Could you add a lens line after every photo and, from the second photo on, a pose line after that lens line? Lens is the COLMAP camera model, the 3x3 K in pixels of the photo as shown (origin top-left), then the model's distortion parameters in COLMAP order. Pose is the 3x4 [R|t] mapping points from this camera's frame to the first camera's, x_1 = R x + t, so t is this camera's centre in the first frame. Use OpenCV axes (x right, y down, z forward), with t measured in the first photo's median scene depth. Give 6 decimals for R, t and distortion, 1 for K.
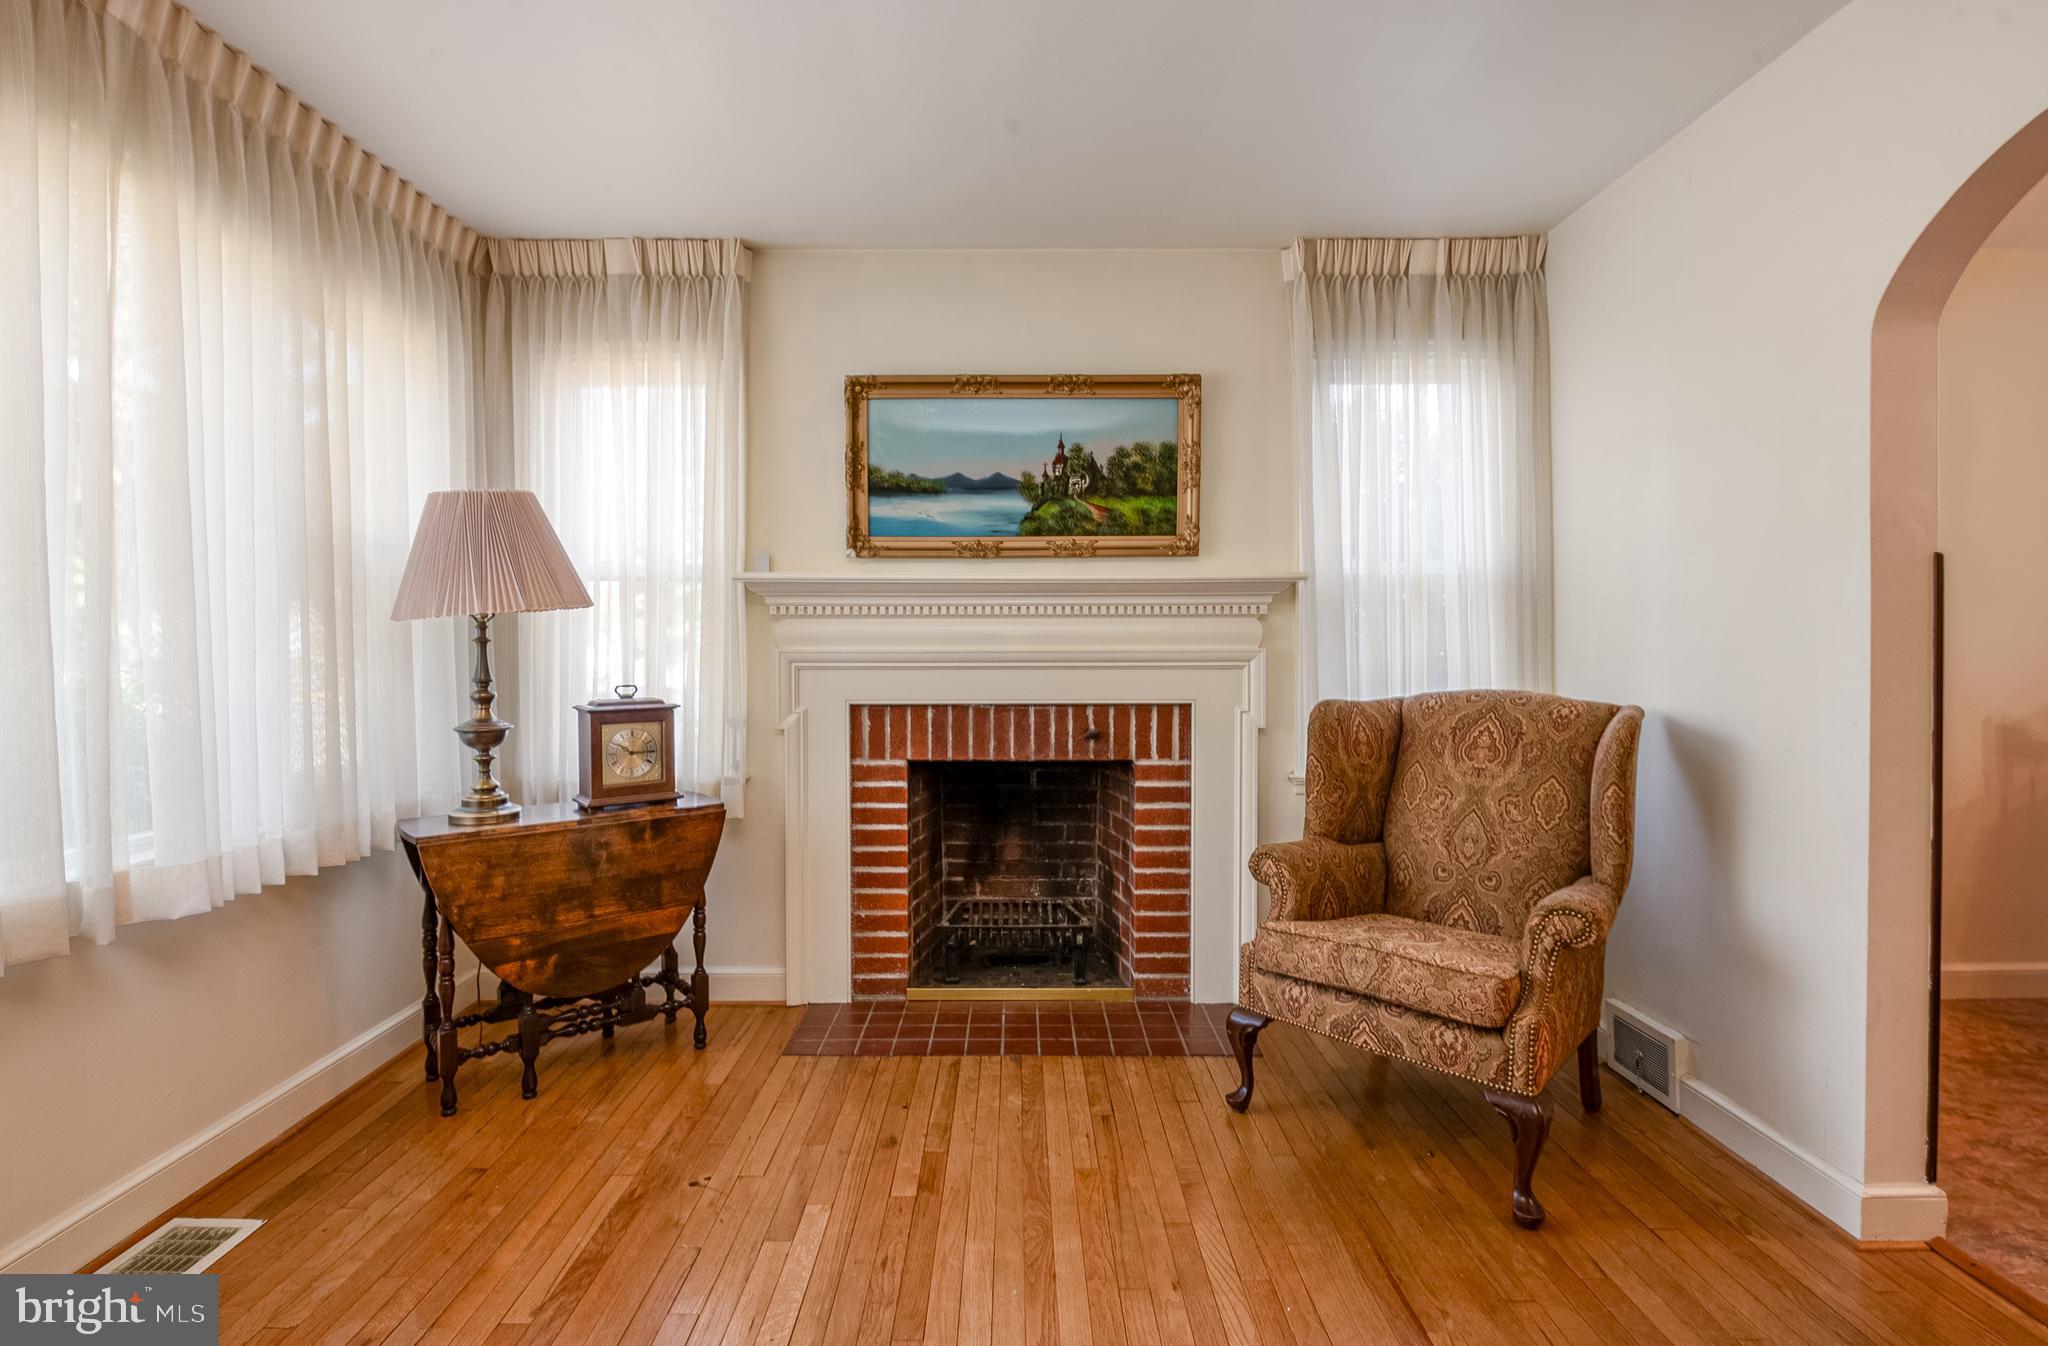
lens RADIAL K [[996.1, 0, 1032.5], [0, 996.1, 656.9], [0, 0, 1]] dist [-0.003290, -0.005752]
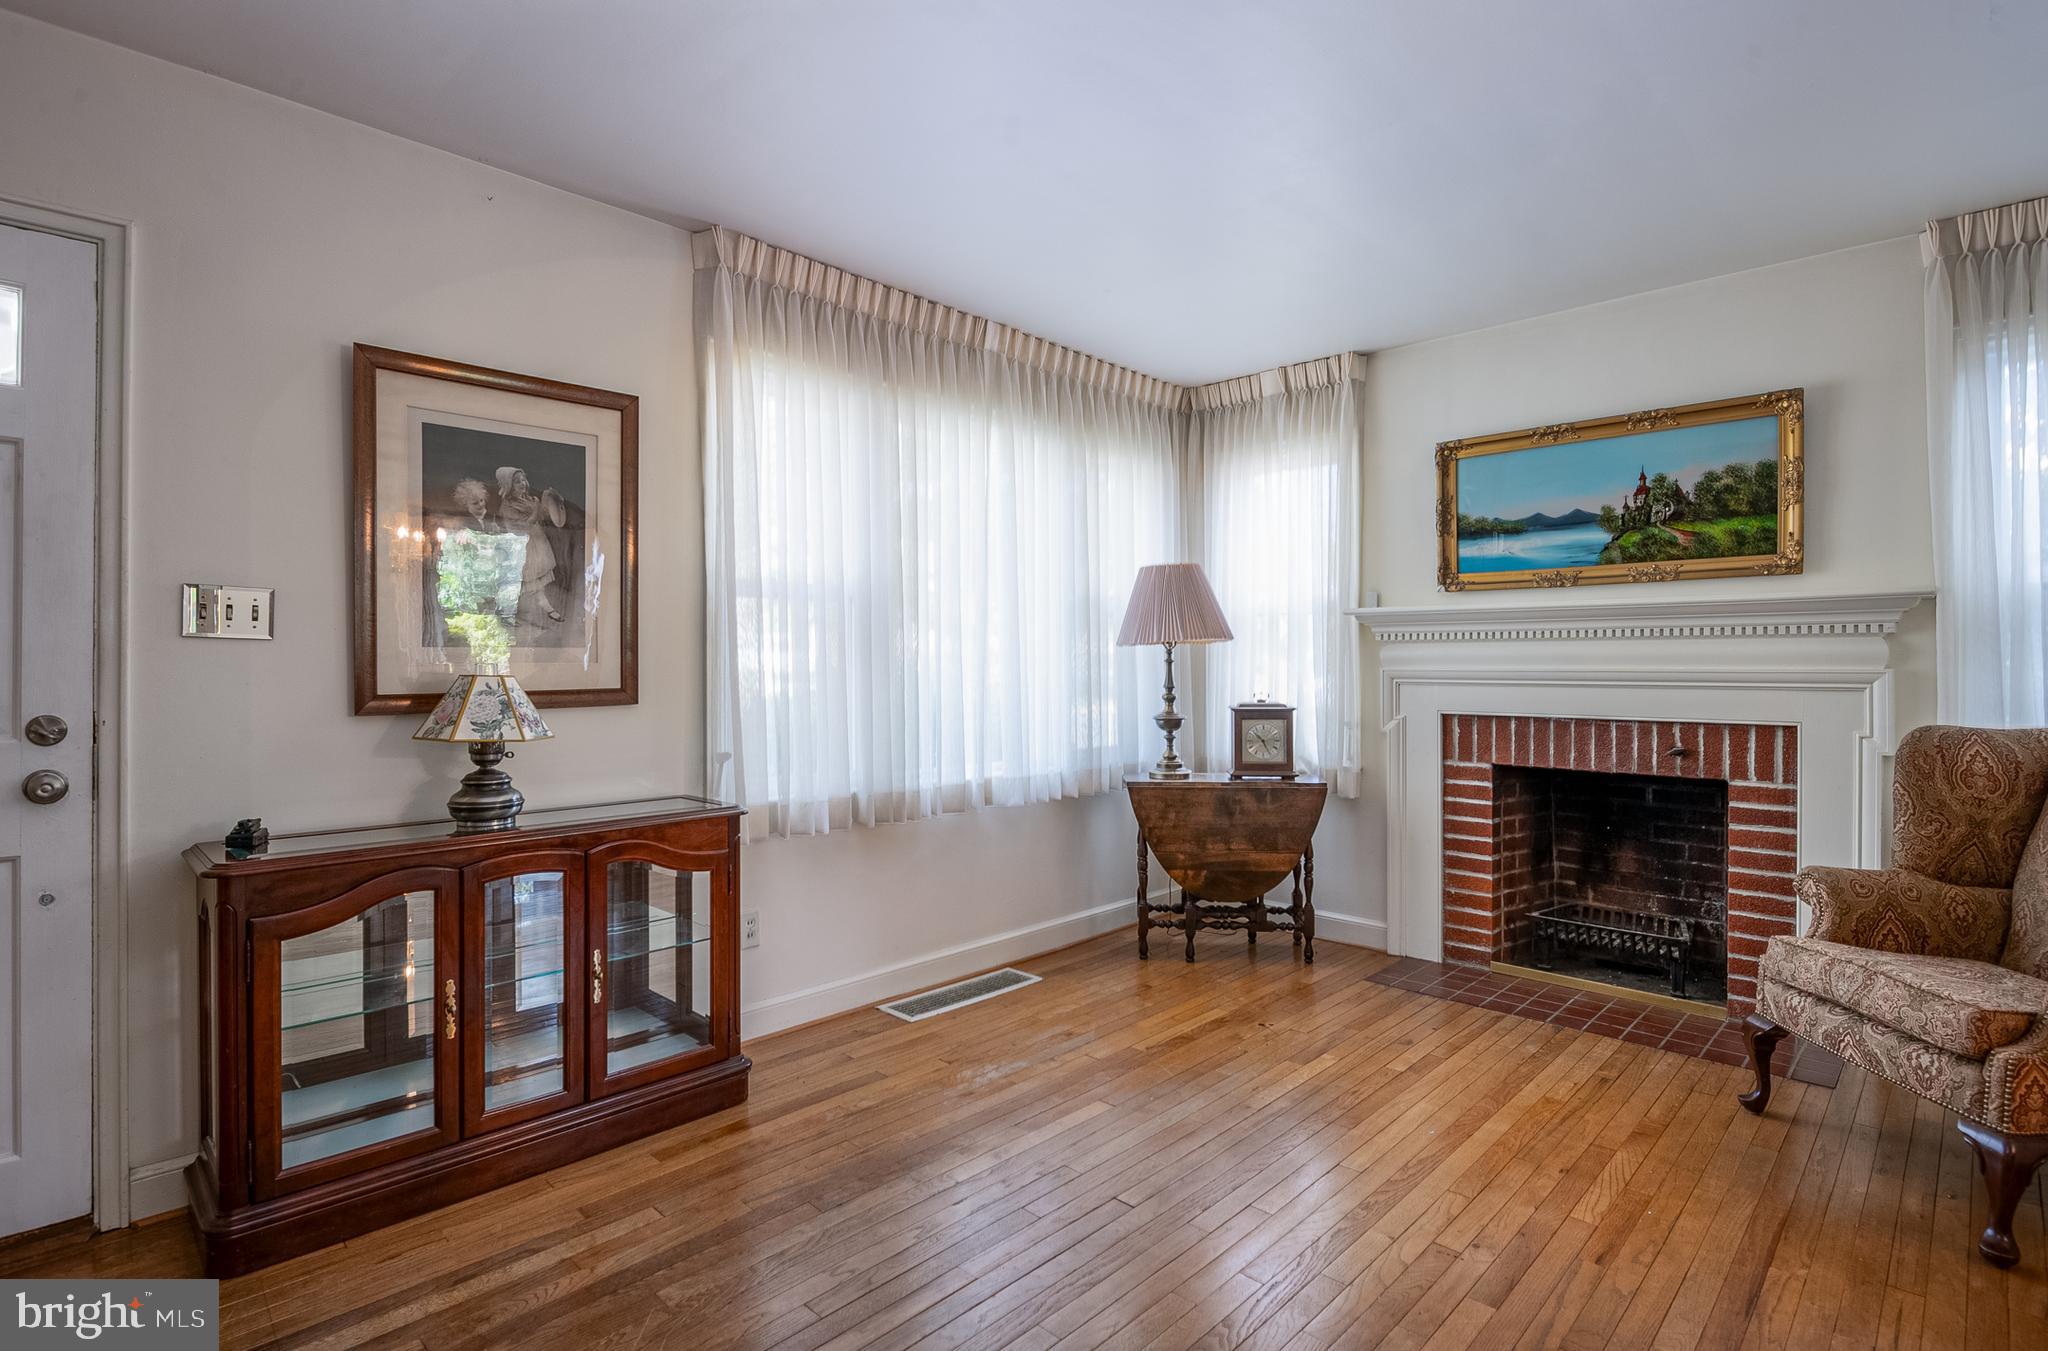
lens RADIAL K [[996.1, 0, 1020.3], [0, 996.1, 668.2], [0, 0, 1]] dist [-0.003290, -0.005752]
pose [[0.716062, 0.005400, -0.698016, 0.329697], [-0.011830, 0.999920, -0.004400, 0.004101], [0.697937, 0.011408, 0.716069, -0.246742]]
